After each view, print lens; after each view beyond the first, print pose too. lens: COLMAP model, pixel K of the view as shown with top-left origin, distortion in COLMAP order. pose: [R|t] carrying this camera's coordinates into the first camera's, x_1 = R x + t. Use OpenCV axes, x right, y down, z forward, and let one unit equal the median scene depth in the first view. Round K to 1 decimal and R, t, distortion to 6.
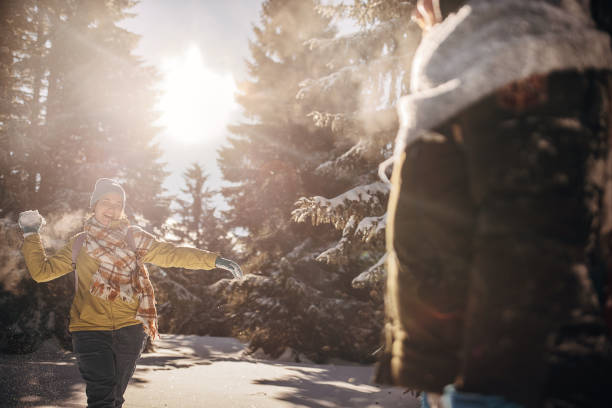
lens RADIAL K [[570.3, 0, 306.0], [0, 570.3, 204.0], [0, 0, 1]] dist [-0.010118, -0.009298]
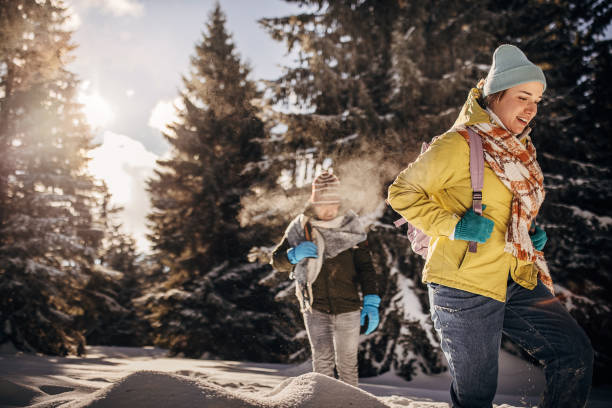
lens RADIAL K [[570.4, 0, 294.1], [0, 570.4, 201.9], [0, 0, 1]] dist [-0.016559, -0.007234]
pose [[0.986139, 0.038981, 0.161276, -0.049747], [-0.034119, 0.998879, -0.032806, -0.028110], [-0.162374, 0.026849, 0.986364, -0.206767]]
